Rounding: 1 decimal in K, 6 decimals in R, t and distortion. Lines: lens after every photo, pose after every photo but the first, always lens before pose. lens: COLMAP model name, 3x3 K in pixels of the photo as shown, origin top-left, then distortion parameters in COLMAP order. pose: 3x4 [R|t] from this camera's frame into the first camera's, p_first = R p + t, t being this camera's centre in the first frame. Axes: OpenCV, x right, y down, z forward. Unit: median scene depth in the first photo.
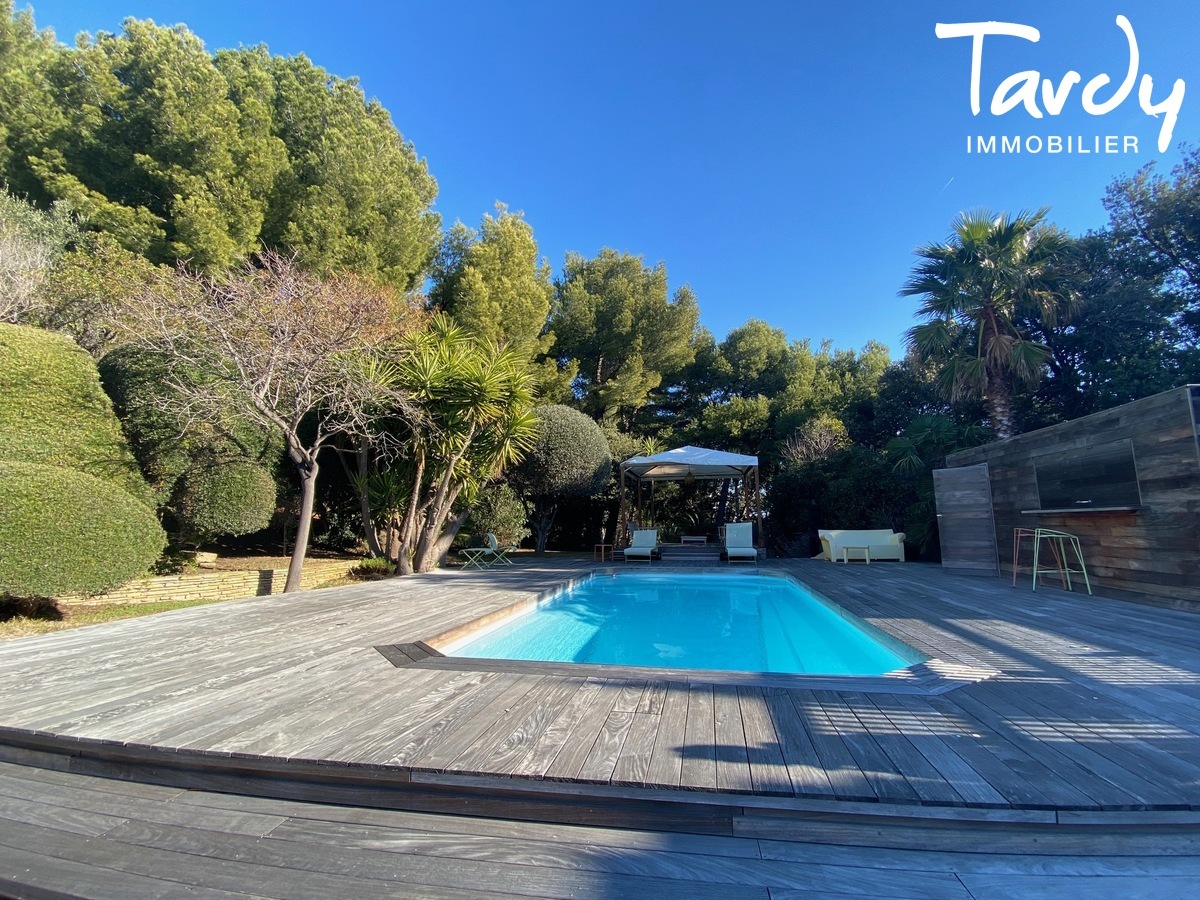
lens RADIAL K [[514.9, 0, 600.0], [0, 514.9, 450.0], [0, 0, 1]] dist [0.025077, -0.025075]
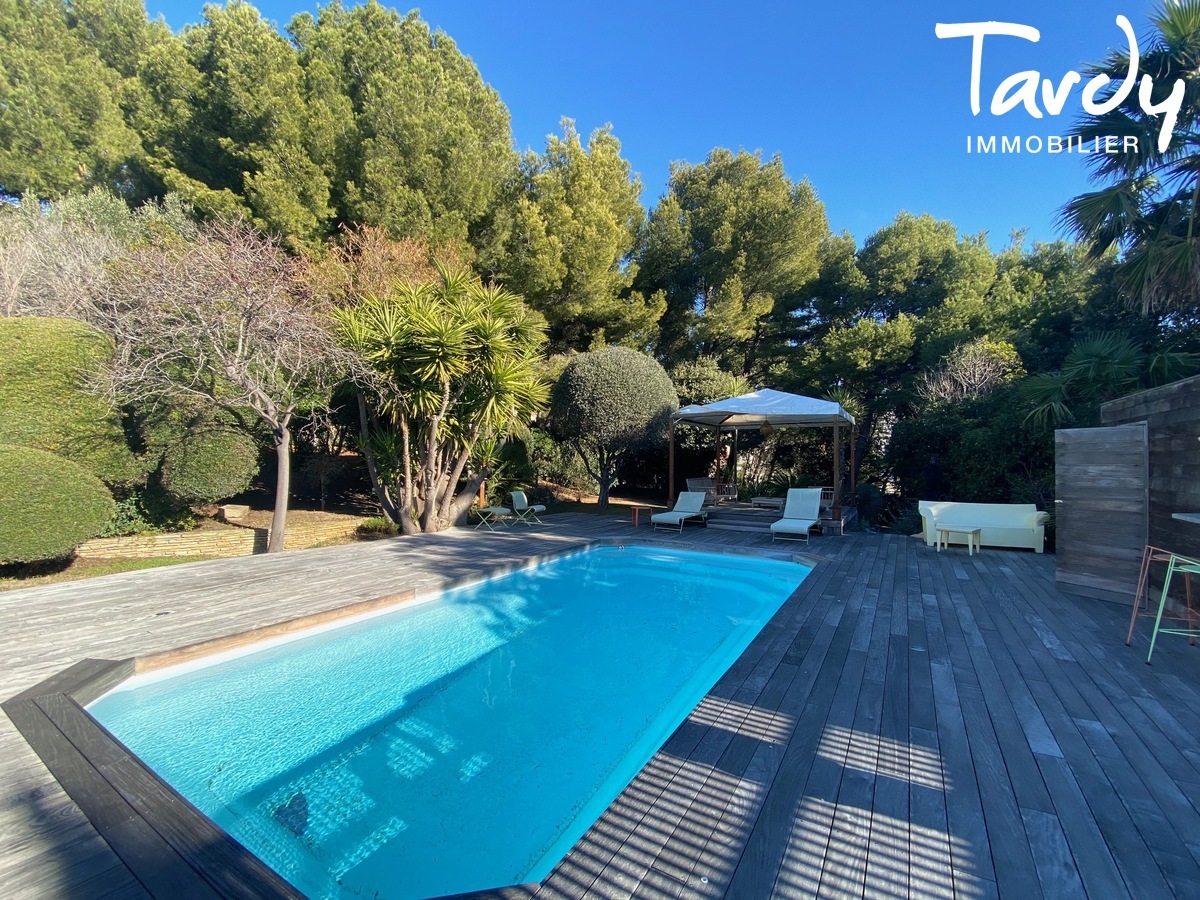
lens RADIAL K [[514.9, 0, 600.0], [0, 514.9, 450.0], [0, 0, 1]] dist [0.025077, -0.025075]
pose [[0.941861, 0.008783, -0.335889, 0.211467], [0.034325, 0.991913, 0.122187, -0.021666], [0.334246, -0.126612, 0.933943, 0.140644]]
